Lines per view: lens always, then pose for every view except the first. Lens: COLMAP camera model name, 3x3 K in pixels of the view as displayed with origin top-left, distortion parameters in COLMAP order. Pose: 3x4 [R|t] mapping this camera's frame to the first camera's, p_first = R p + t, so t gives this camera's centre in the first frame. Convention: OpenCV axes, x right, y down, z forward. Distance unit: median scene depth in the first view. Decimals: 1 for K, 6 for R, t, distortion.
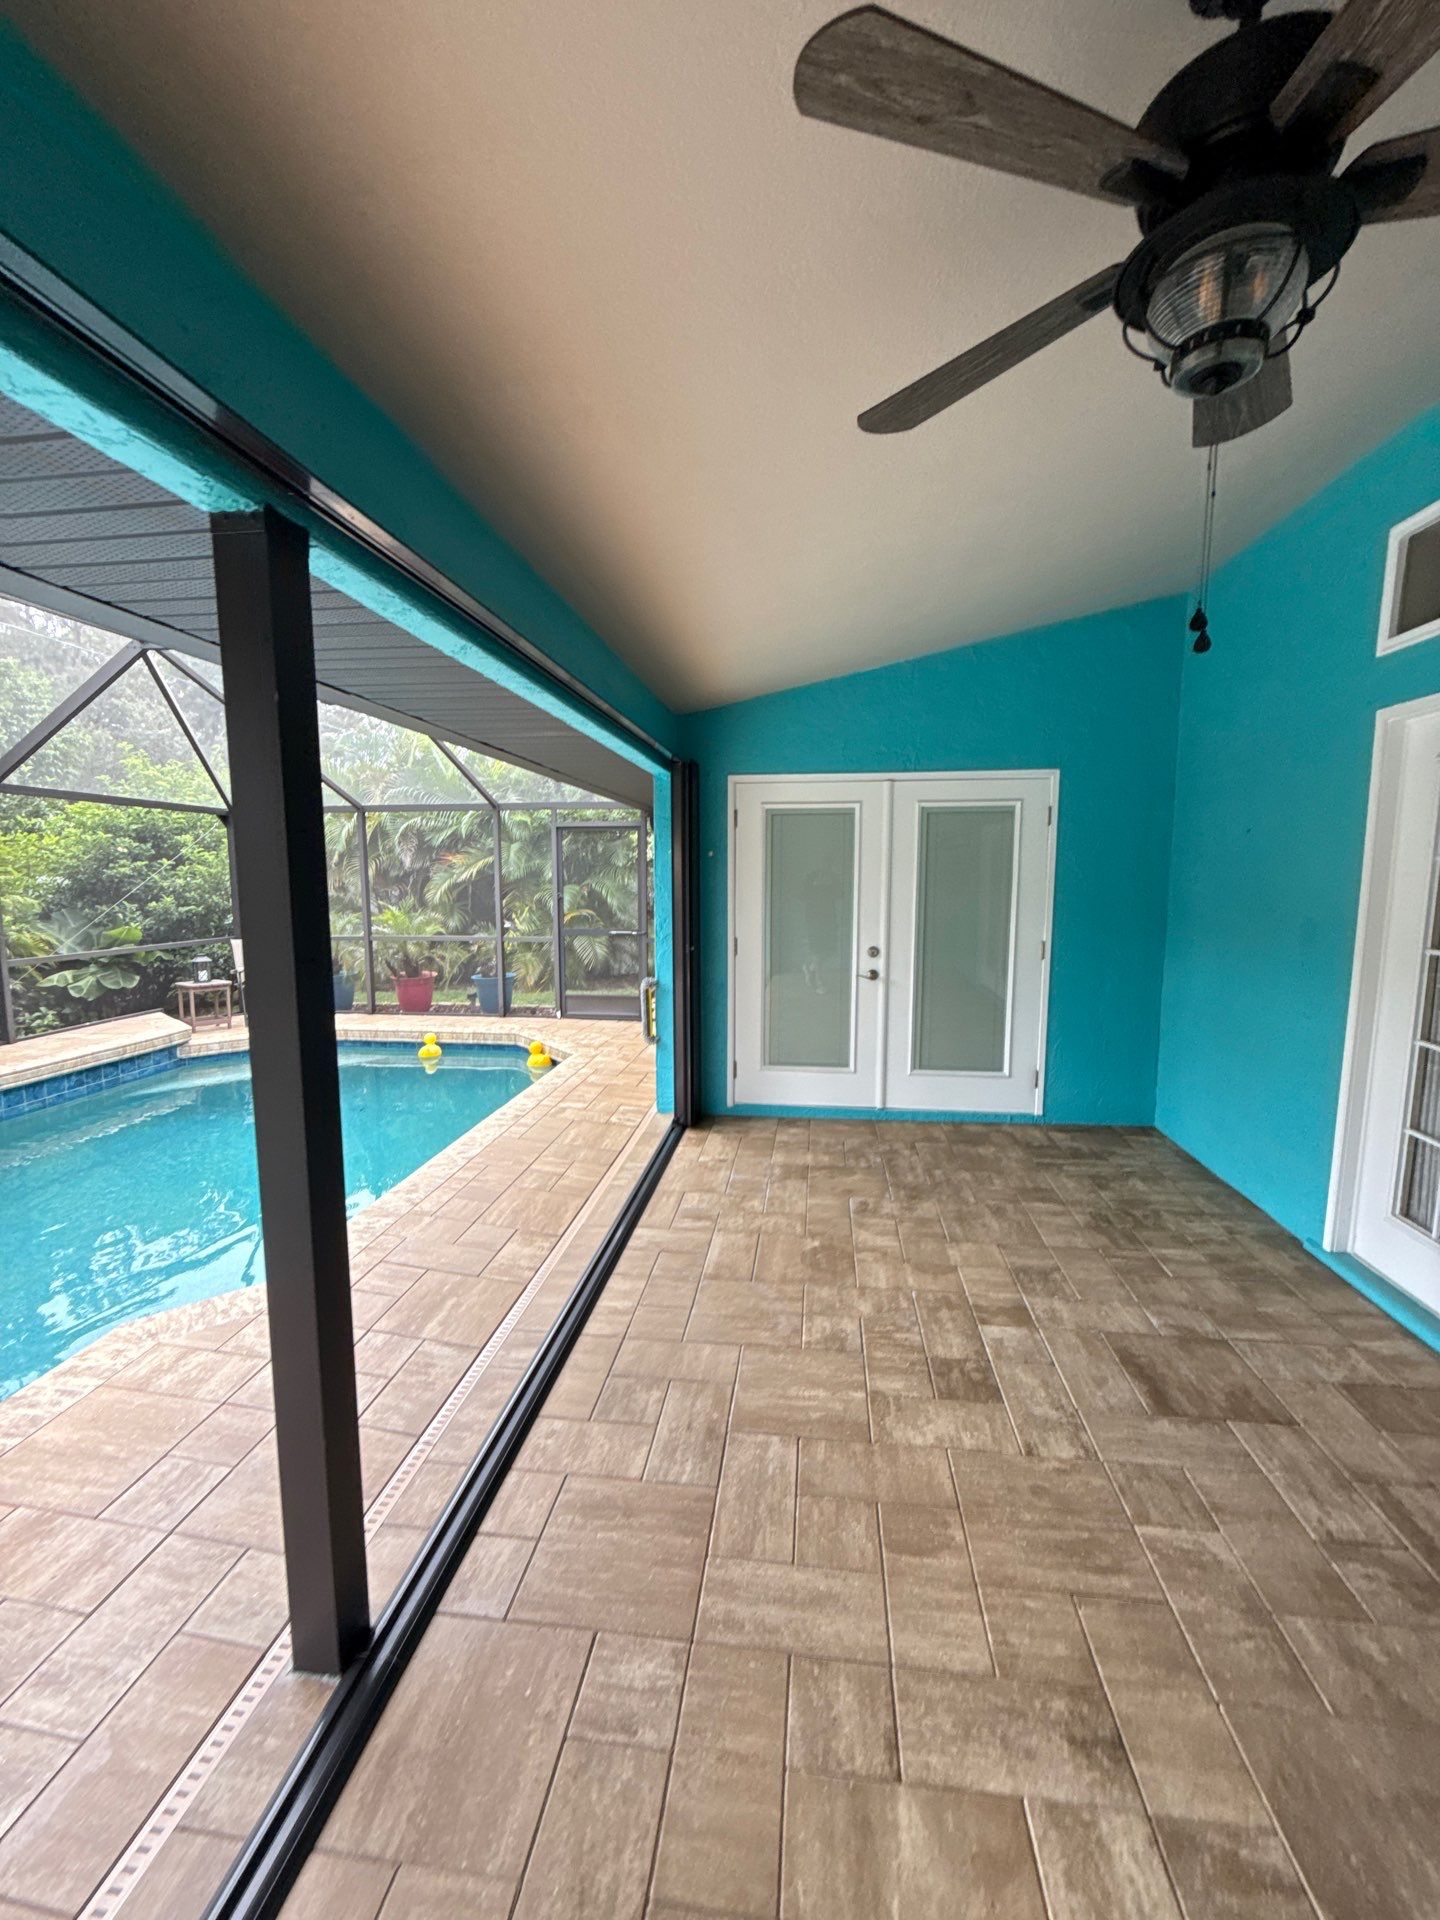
lens RADIAL K [[767.1, 0, 718.1], [0, 767.1, 964.9], [0, 0, 1]] dist [0.001183, 0.000095]
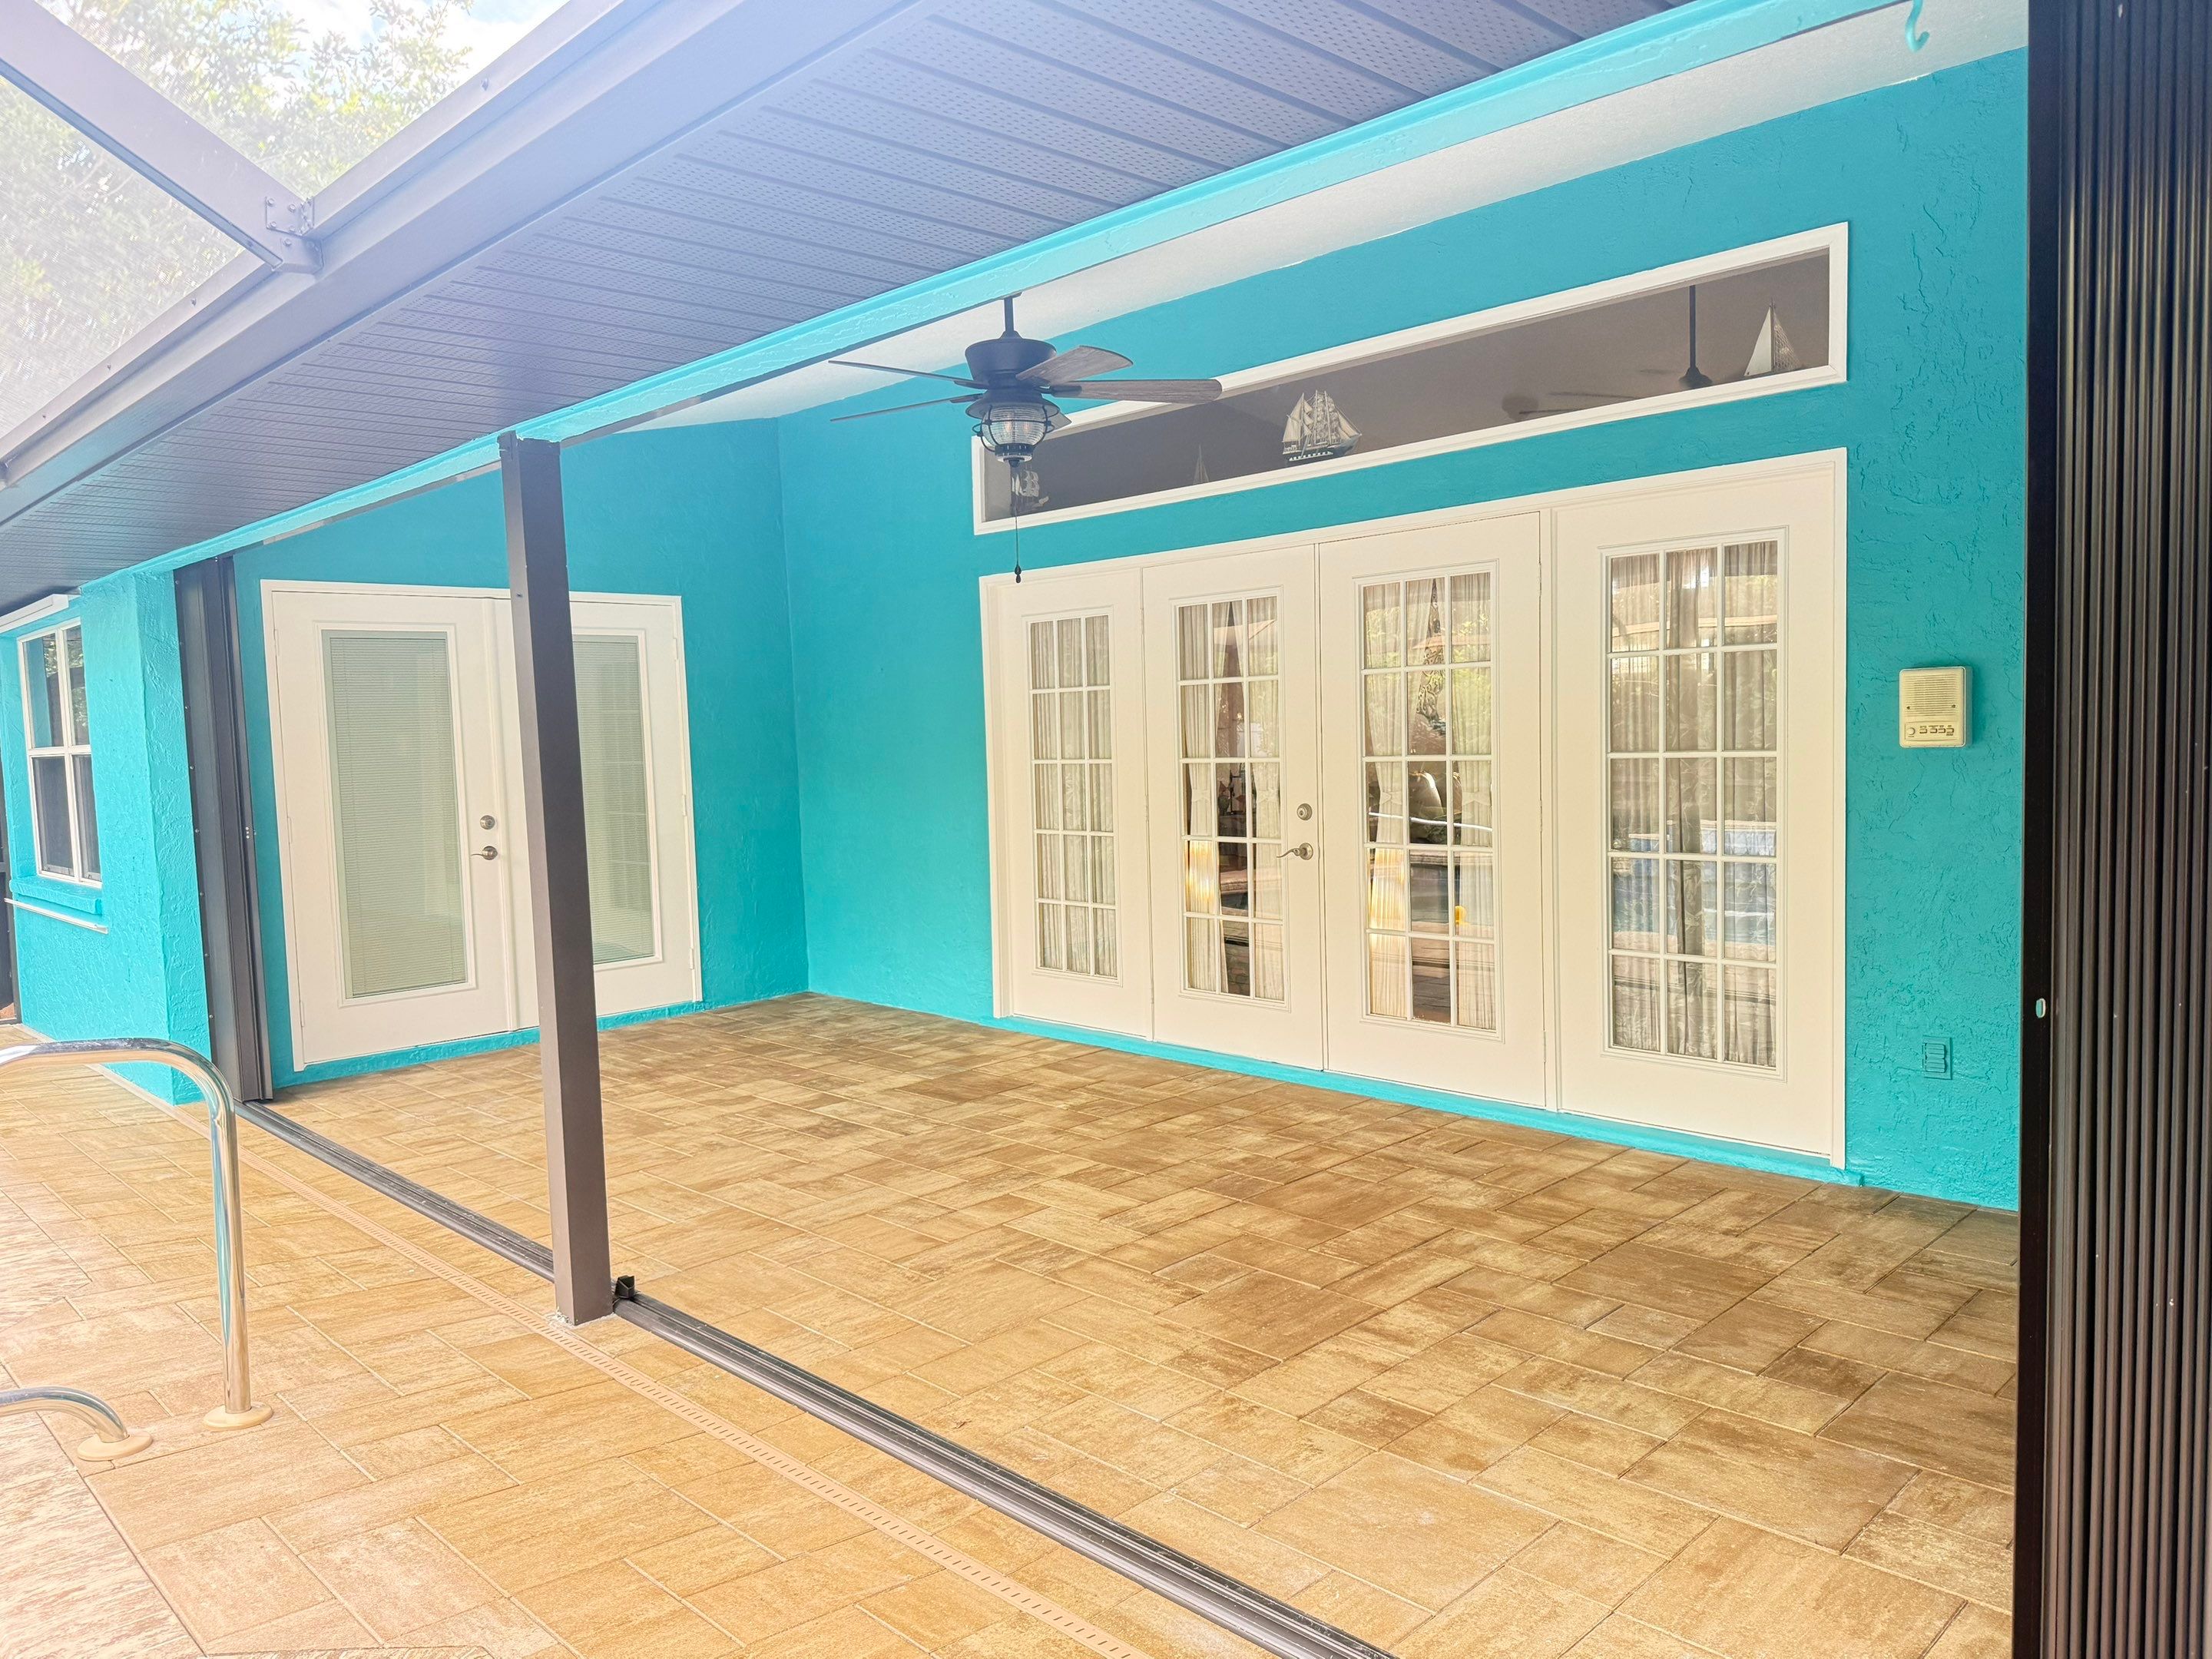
lens RADIAL K [[1570.7, 0, 1106.0], [0, 1570.7, 829.5], [0, 0, 1]] dist [-0.000426, -0.000938]
pose [[0.616373, -0.070165, 0.784322, -1.126645], [0.126740, 0.991876, -0.010868, 0.149125], [-0.777188, 0.106104, 0.620259, -0.762376]]
